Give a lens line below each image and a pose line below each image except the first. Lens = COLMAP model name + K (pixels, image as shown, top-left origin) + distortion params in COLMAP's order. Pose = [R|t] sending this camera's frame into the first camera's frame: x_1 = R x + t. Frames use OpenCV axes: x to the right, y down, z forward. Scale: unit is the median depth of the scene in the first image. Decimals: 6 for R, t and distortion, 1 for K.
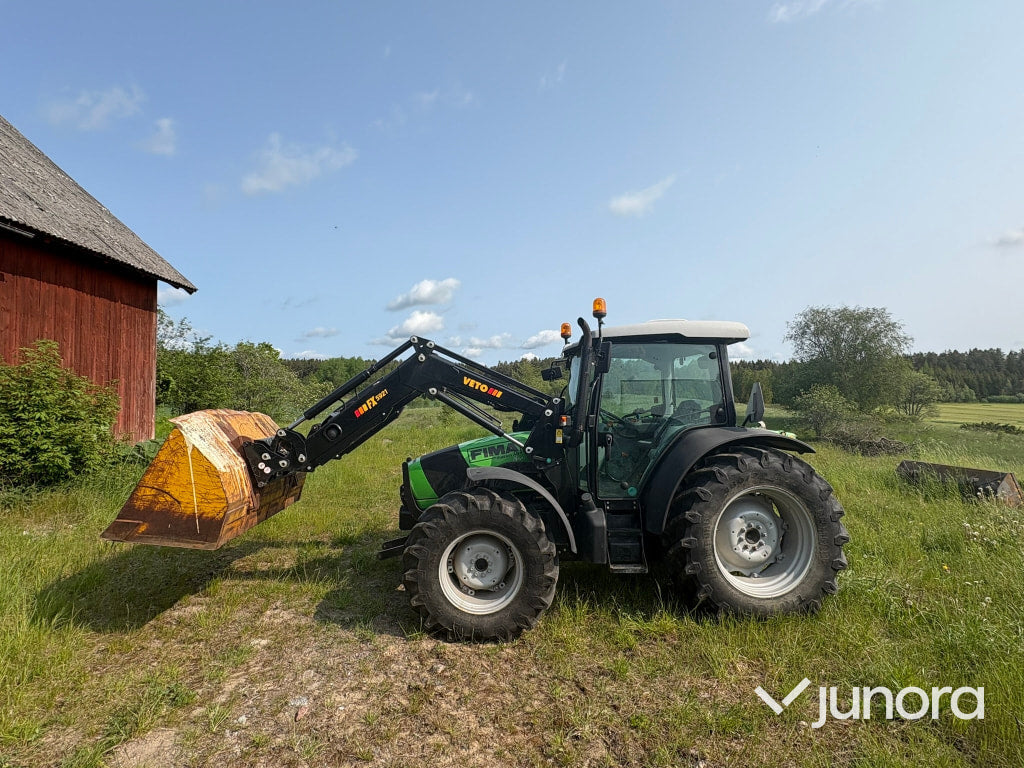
lens RADIAL K [[516.9, 0, 507.5], [0, 516.9, 380.8], [0, 0, 1]] dist [0.001938, -0.000067]
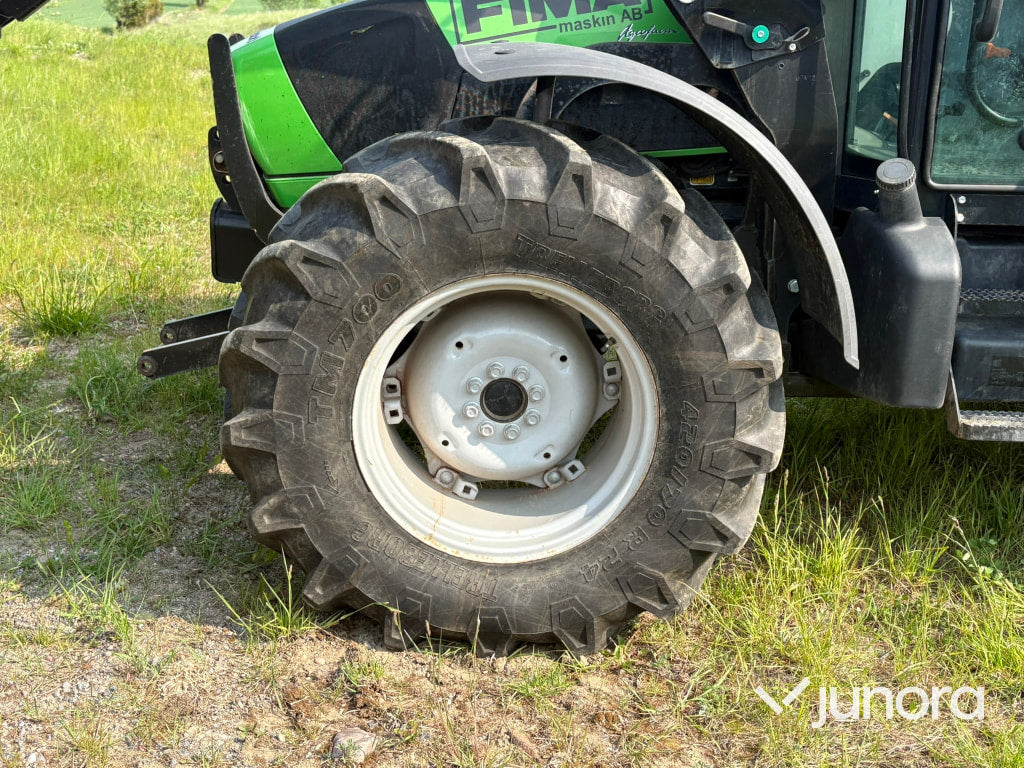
lens RADIAL K [[1279.4, 0, 521.2], [0, 1279.4, 392.6], [0, 0, 1]] dist [0.085221, 0.000000]
pose [[0.999640, 0.025497, 0.008342, -0.046467], [-0.026825, 0.945791, 0.323665, 0.126462], [0.000363, -0.323773, 0.946135, 0.342579]]
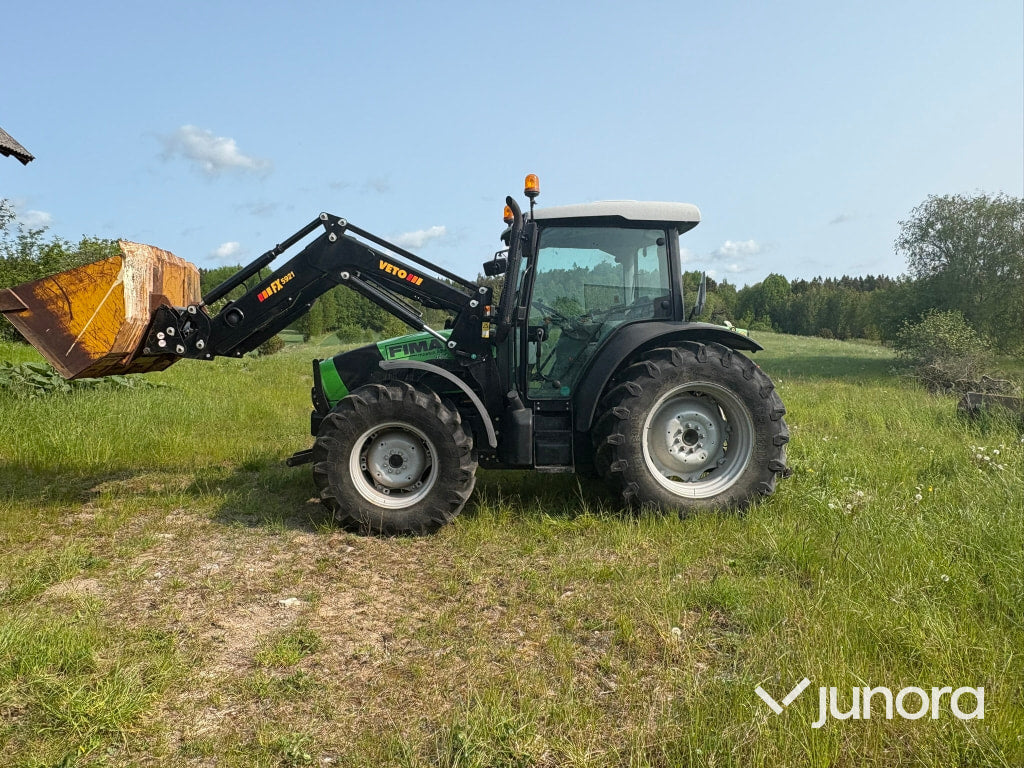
lens RADIAL K [[795.8, 0, 506.9], [0, 795.8, 385.5], [0, 0, 1]] dist [-0.020567, 0.023895]
pose [[0.999850, 0.008564, 0.015085, 0.127121], [-0.010017, 0.995032, 0.099049, 0.071866], [-0.014162, -0.099185, 0.994968, -0.426764]]
